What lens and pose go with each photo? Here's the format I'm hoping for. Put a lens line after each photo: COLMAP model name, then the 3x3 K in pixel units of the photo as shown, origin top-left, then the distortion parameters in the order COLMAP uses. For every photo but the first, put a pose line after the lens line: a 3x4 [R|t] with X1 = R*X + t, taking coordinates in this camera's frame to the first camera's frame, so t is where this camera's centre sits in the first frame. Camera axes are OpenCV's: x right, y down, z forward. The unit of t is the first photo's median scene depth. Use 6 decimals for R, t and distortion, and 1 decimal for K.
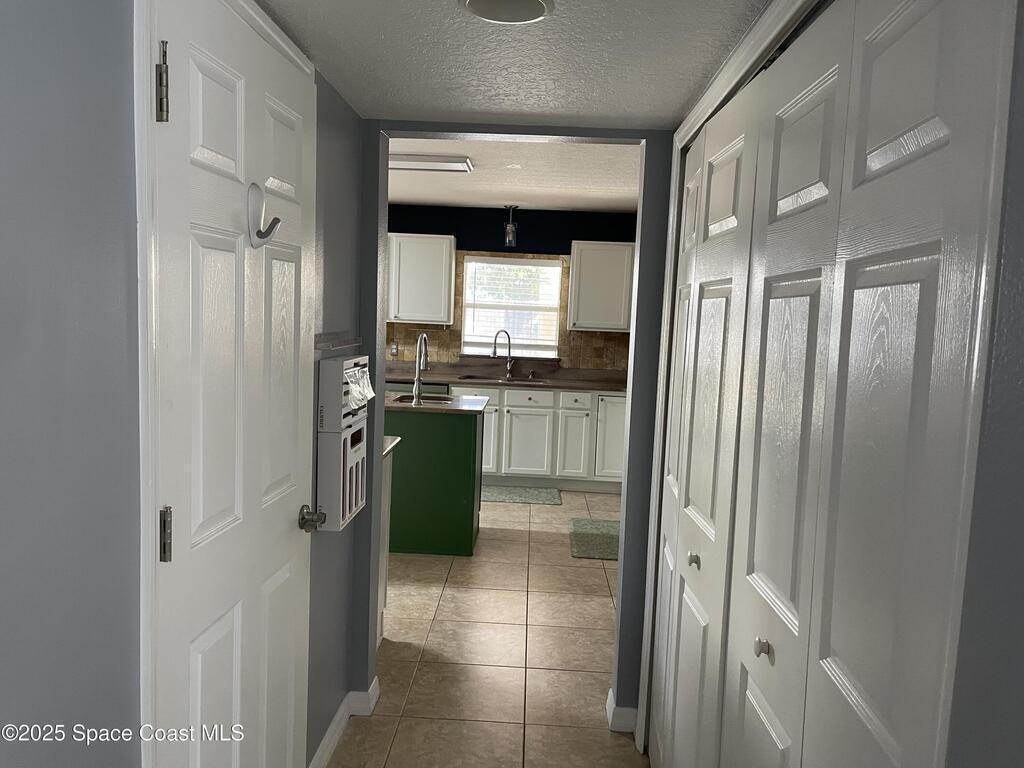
lens RADIAL K [[771.9, 0, 517.3], [0, 771.9, 375.1], [0, 0, 1]] dist [0.036155, -0.005602]
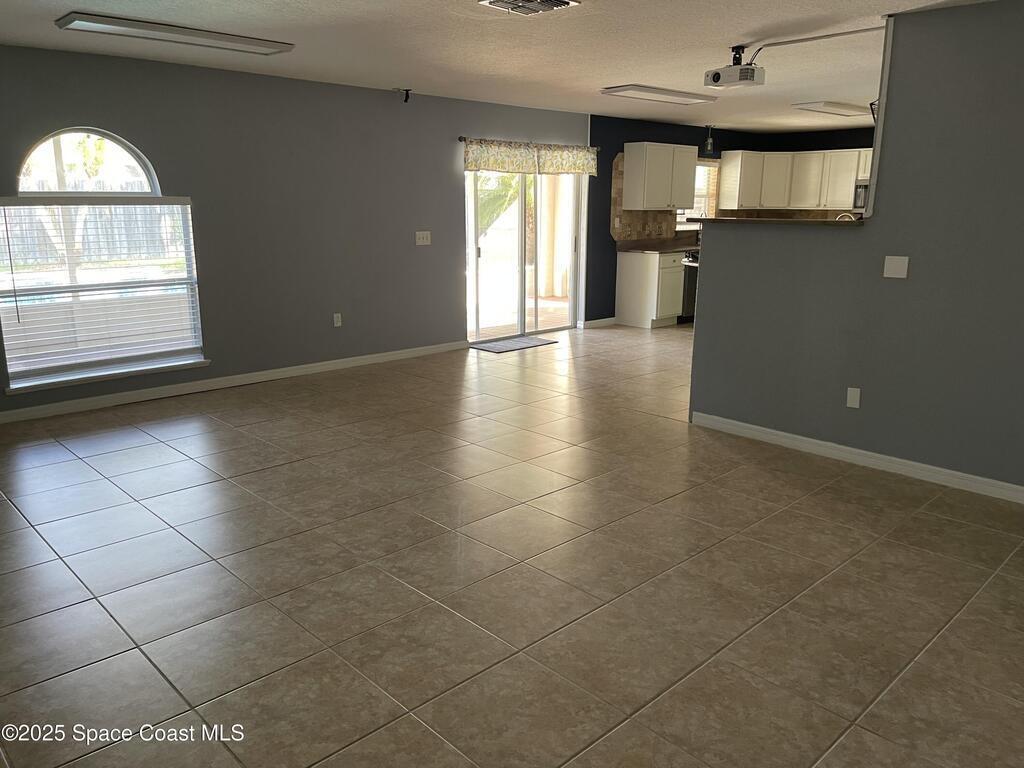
lens RADIAL K [[771.9, 0, 517.3], [0, 771.9, 375.1], [0, 0, 1]] dist [0.036155, -0.005602]
pose [[0.691042, -0.194907, 0.696040, -1.432955], [0.083317, 0.978019, 0.191149, -0.069448], [-0.717997, -0.074100, 0.692091, 0.213923]]
